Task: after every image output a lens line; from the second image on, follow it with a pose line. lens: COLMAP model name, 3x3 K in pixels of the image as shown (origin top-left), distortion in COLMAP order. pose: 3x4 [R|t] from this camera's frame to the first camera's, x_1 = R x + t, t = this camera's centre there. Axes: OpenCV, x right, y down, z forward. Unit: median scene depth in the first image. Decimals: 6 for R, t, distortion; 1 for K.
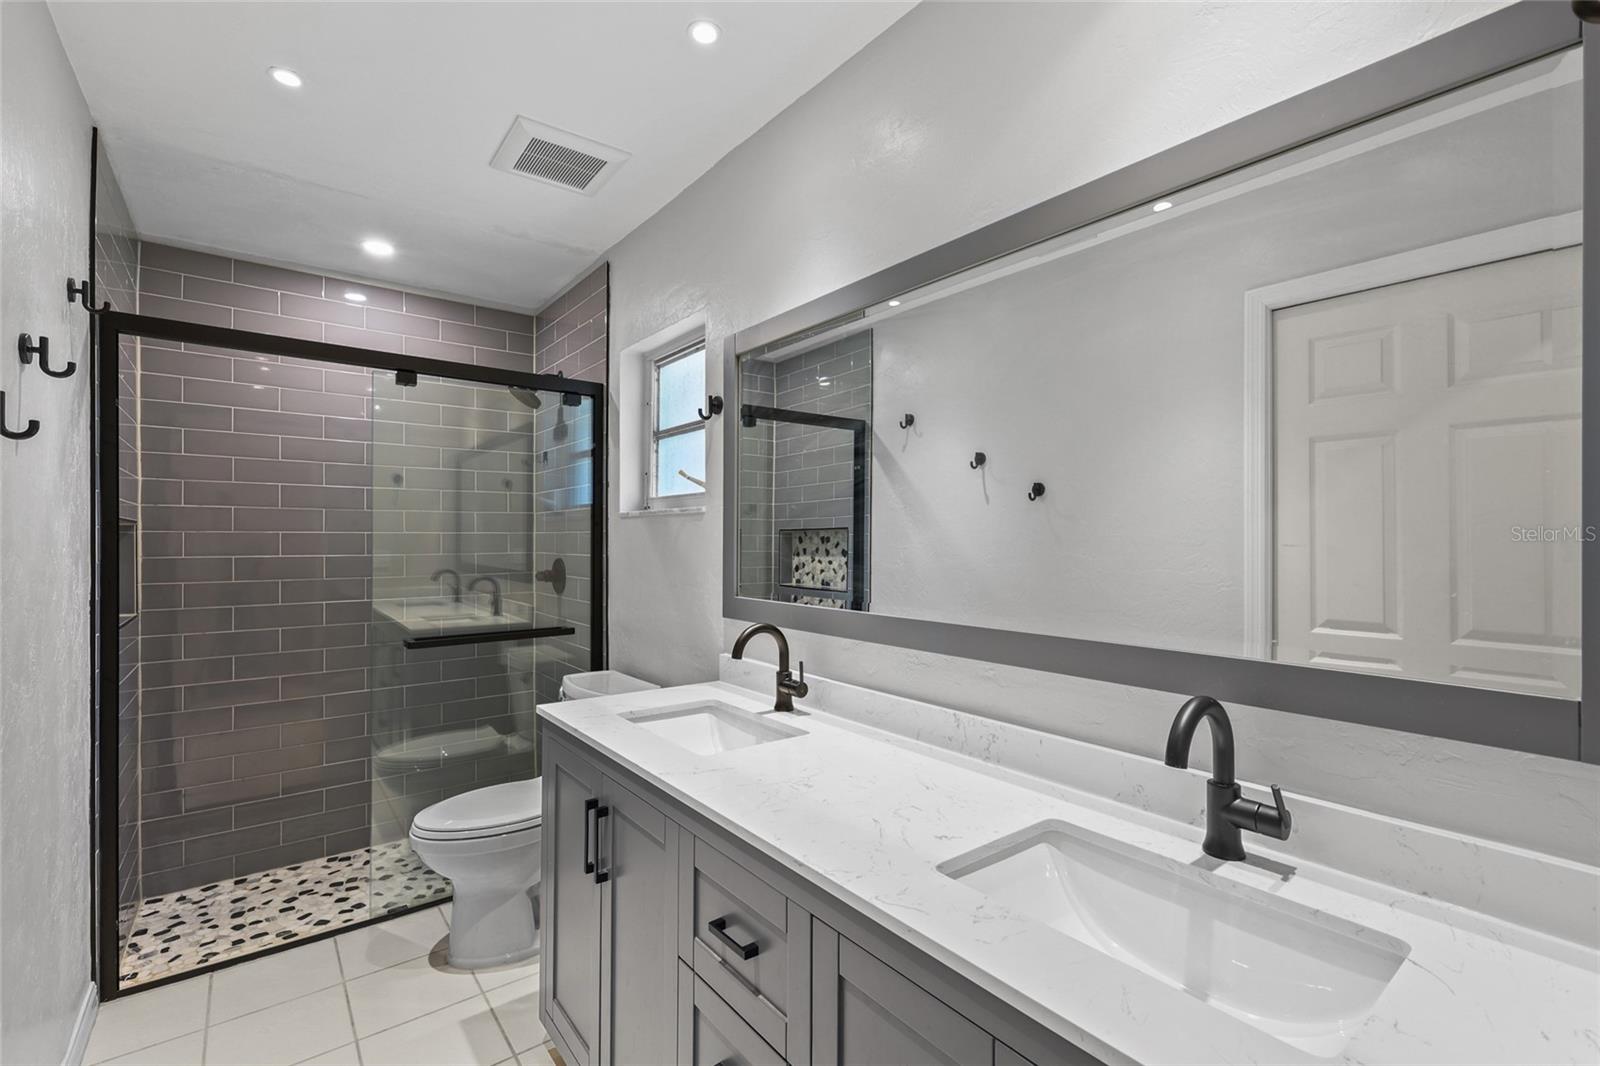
lens RADIAL K [[698.0, 0, 800.1], [0, 698.0, 538.0], [0, 0, 1]] dist [0.004866, -0.000581]
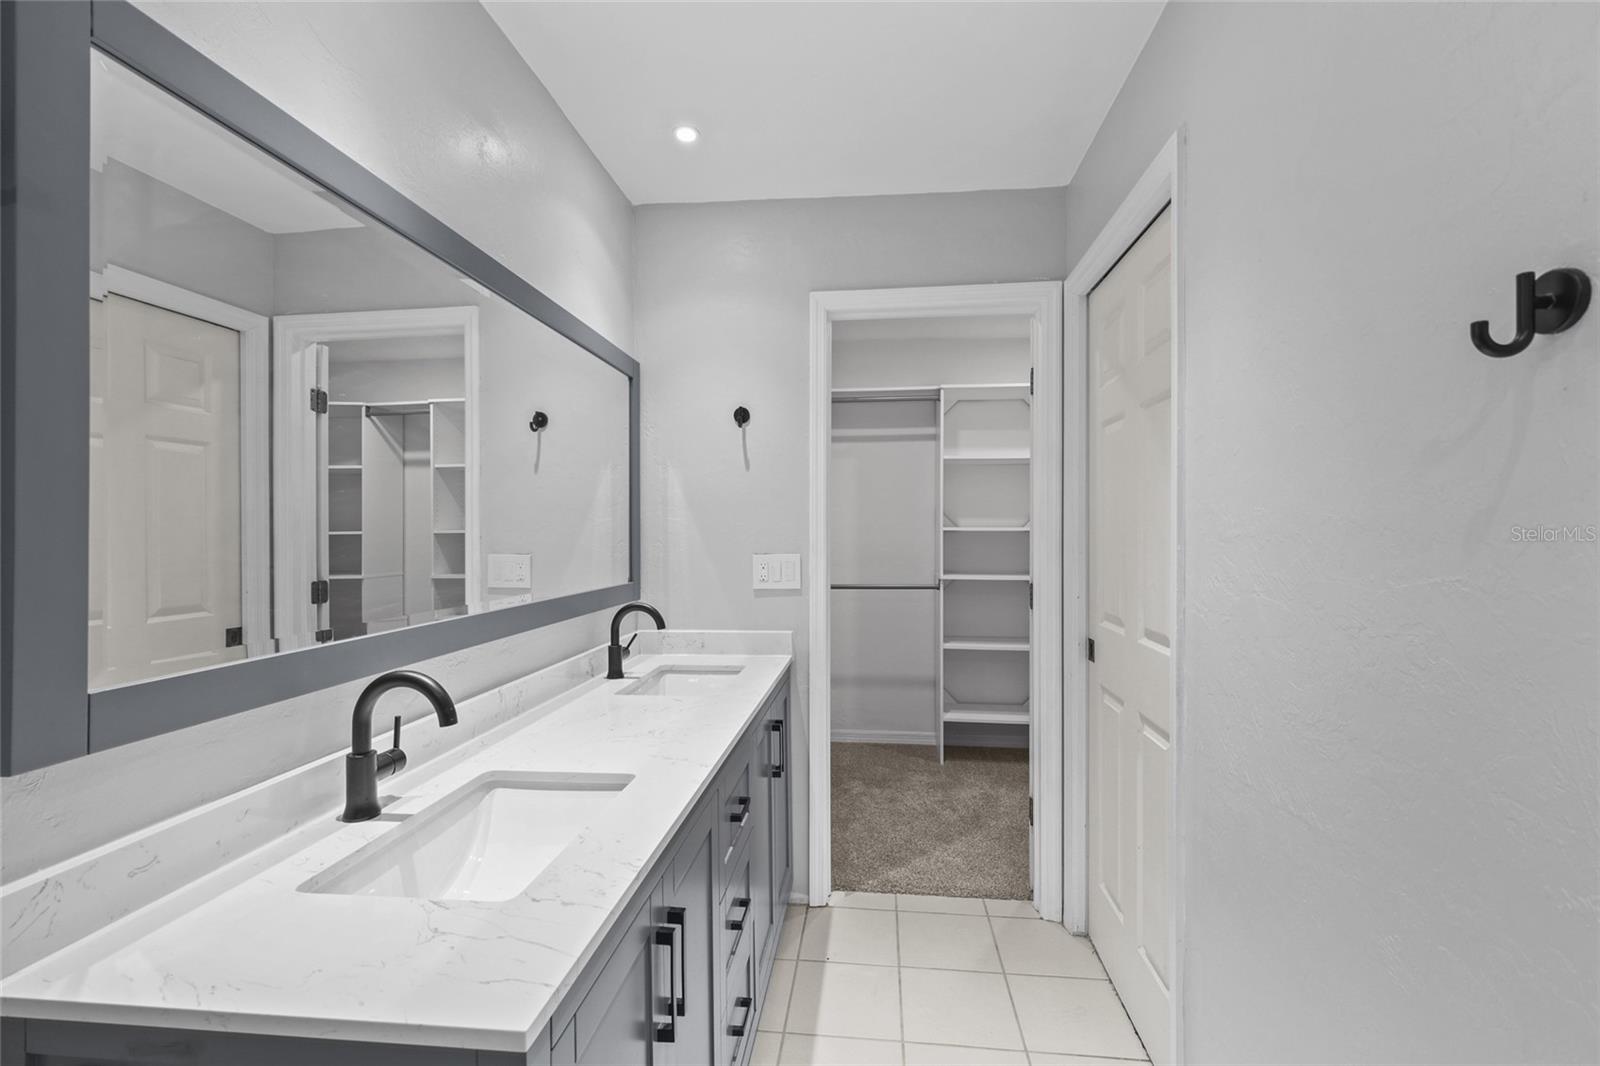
lens RADIAL K [[698.0, 0, 801.2], [0, 698.0, 534.4], [0, 0, 1]] dist [0.004866, -0.000581]
pose [[-0.715626, 0.000616, 0.698483, -0.721025], [-0.003445, 0.999984, -0.004412, 0.009499], [-0.698475, -0.005564, -0.715613, 1.196797]]
